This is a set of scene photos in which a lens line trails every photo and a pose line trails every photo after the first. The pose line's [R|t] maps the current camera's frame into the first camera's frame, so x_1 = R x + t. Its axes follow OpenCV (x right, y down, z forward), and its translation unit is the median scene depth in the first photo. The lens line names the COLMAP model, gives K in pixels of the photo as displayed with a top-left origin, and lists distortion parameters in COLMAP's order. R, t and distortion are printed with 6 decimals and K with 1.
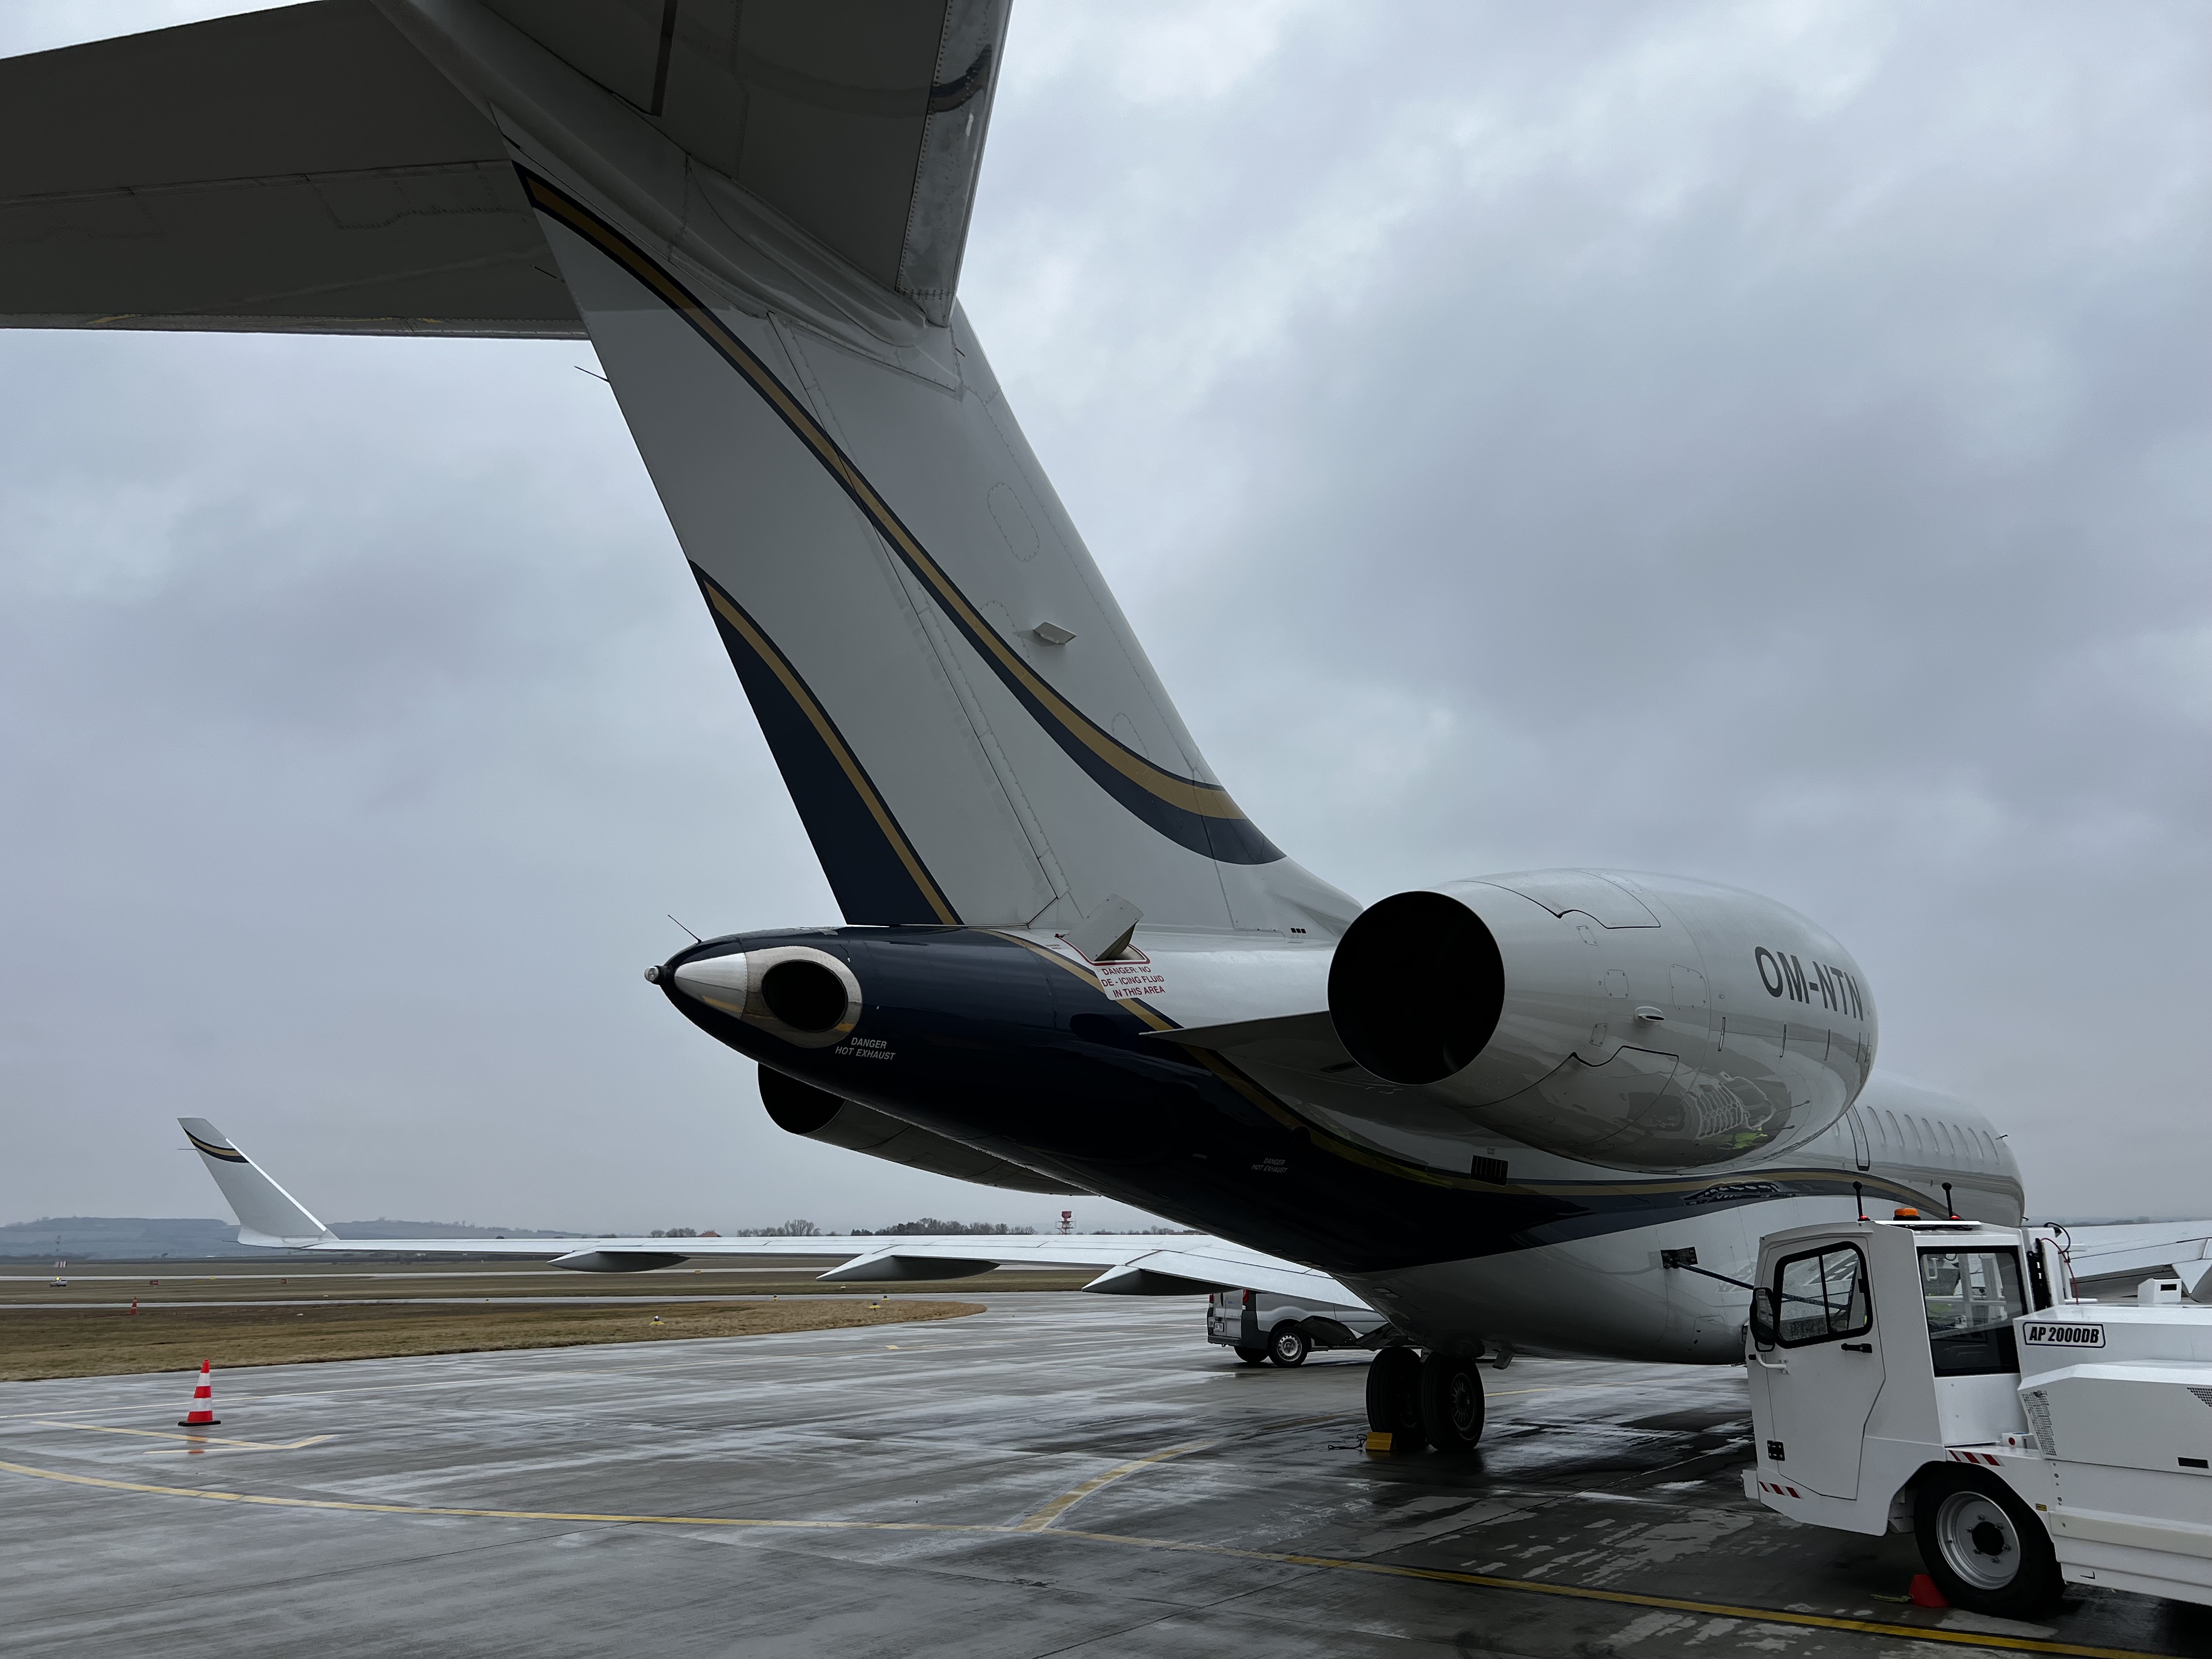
lens RADIAL K [[1675.9, 0, 1118.5], [0, 1675.9, 827.3], [0, 0, 1]] dist [0.095665, -0.124597]
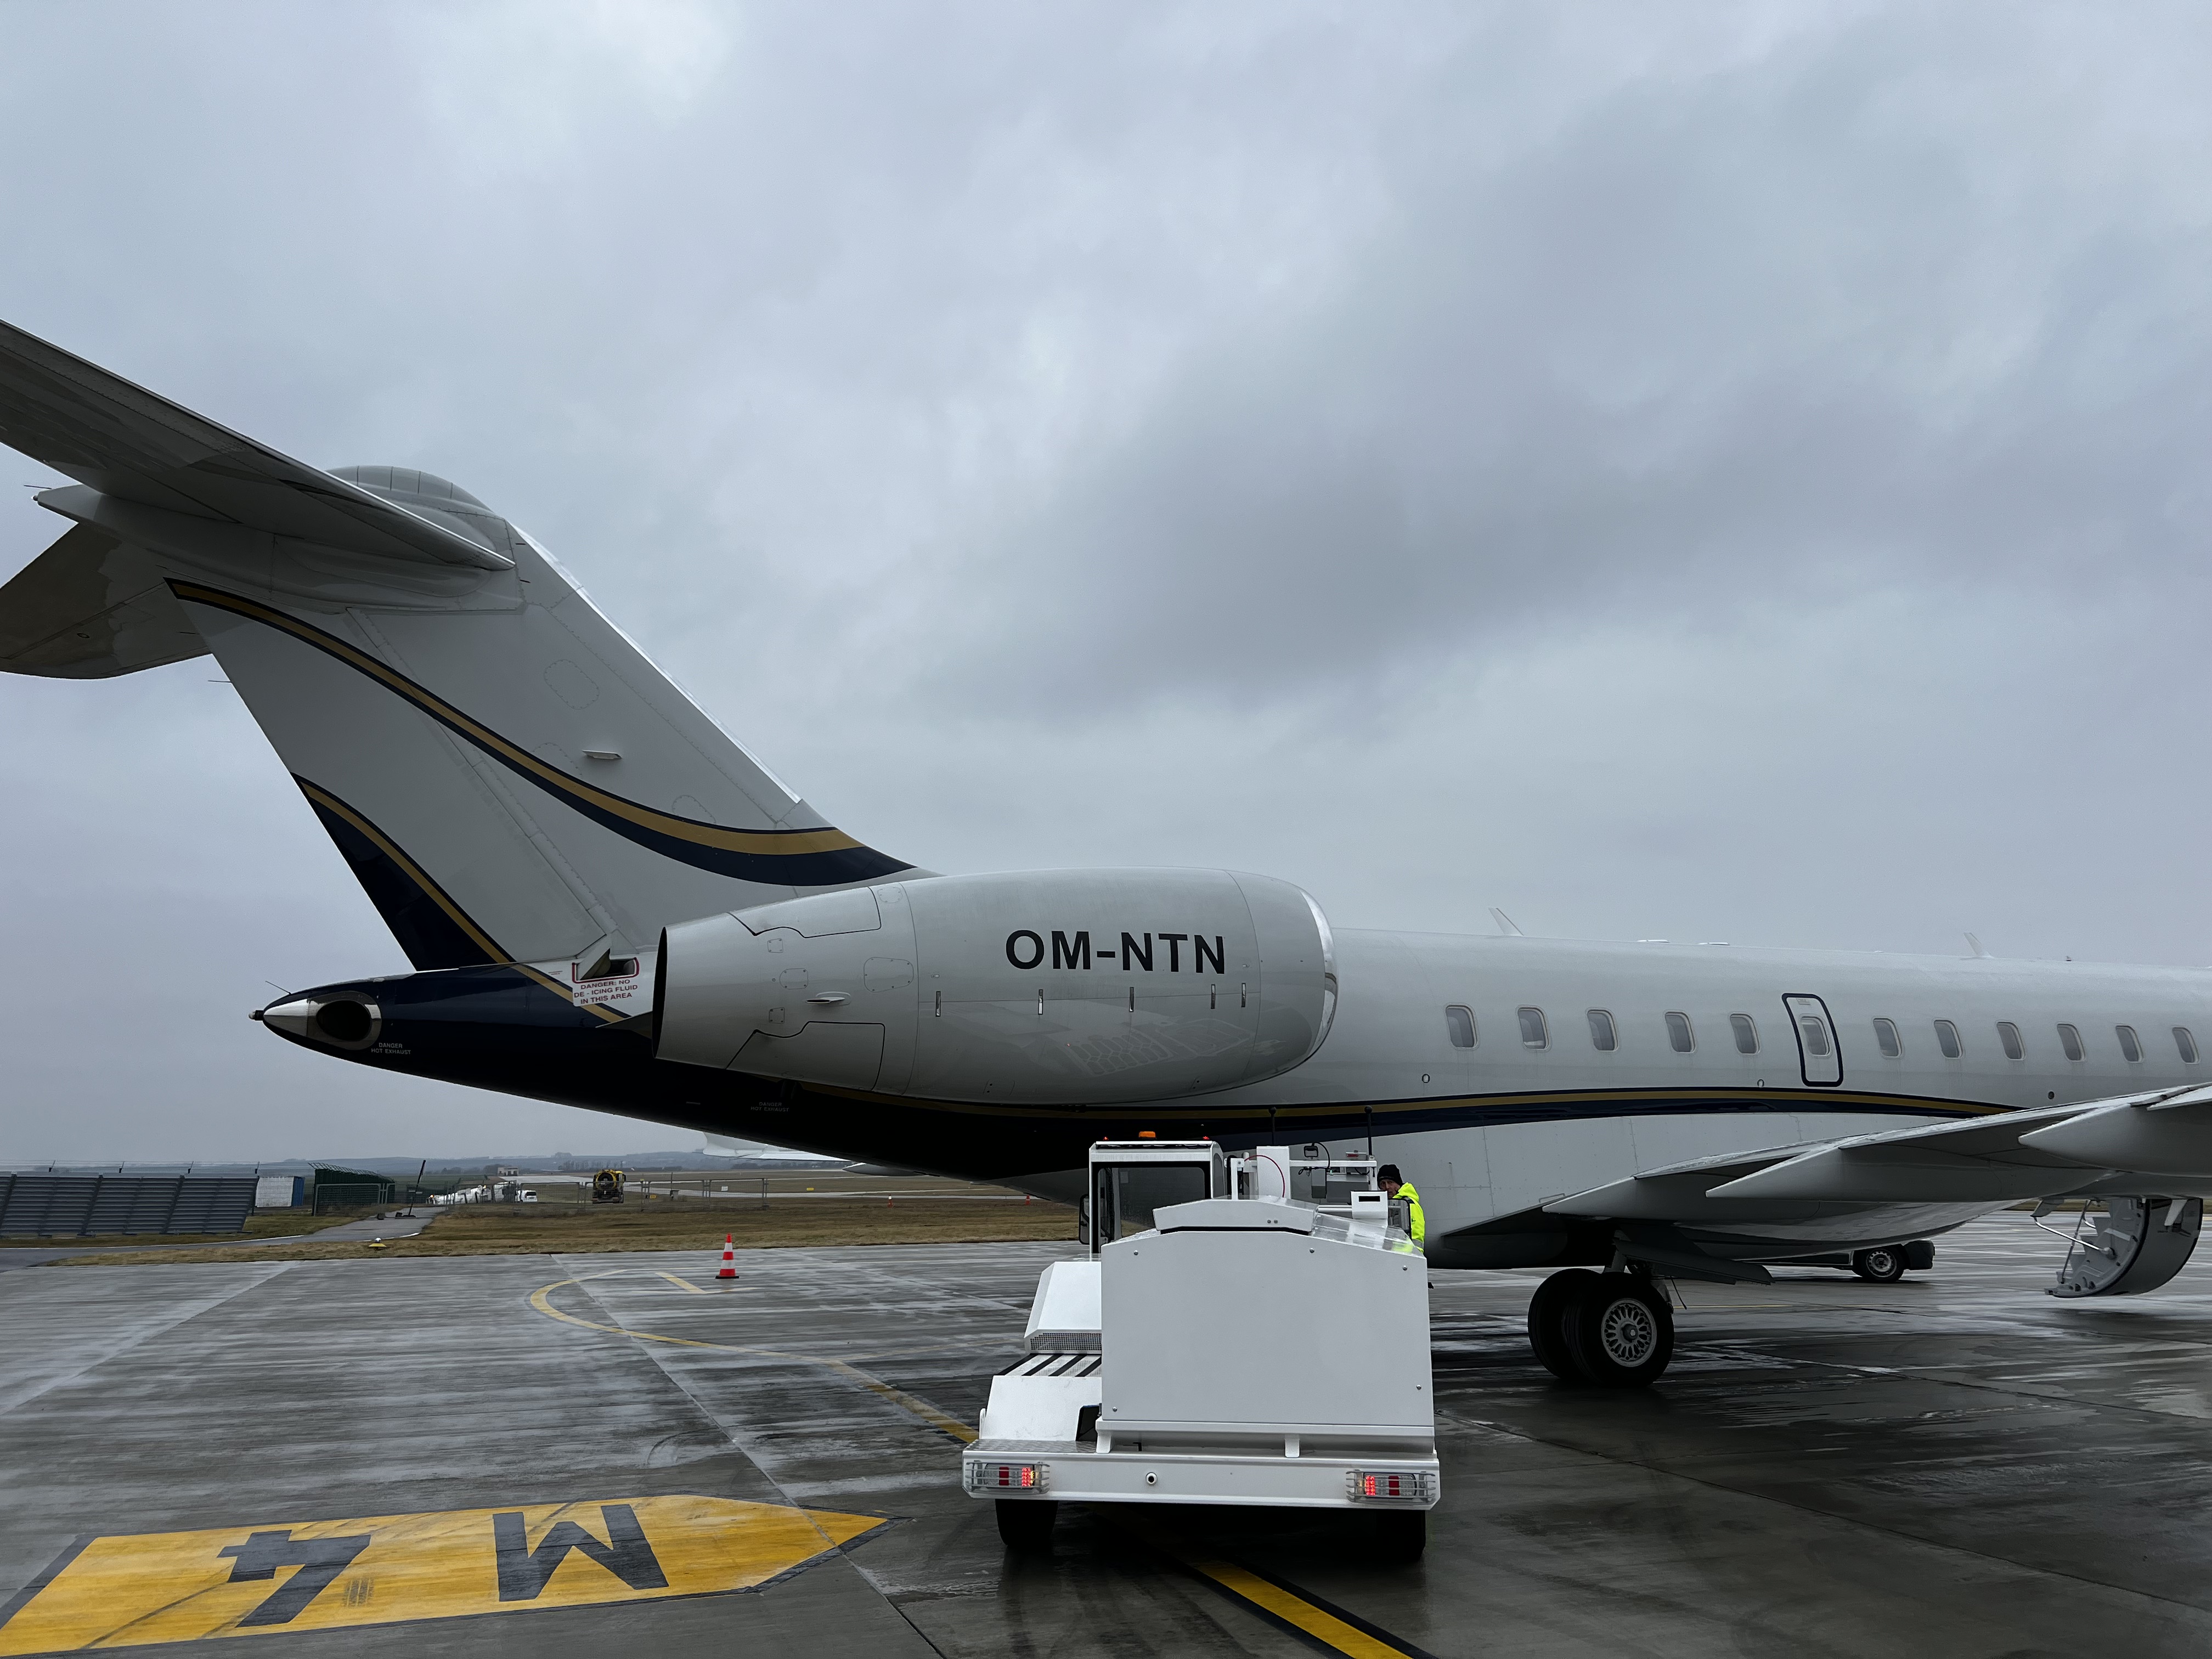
lens RADIAL K [[1644.2, 0, 1106.0], [0, 1644.2, 829.5], [0, 0, 1]] dist [0.007850, -0.001881]
pose [[0.847874, -0.103768, -0.519944, 1.156421], [0.128492, 0.991642, 0.011624, -0.010885], [0.514392, -0.076664, 0.854121, -0.011333]]
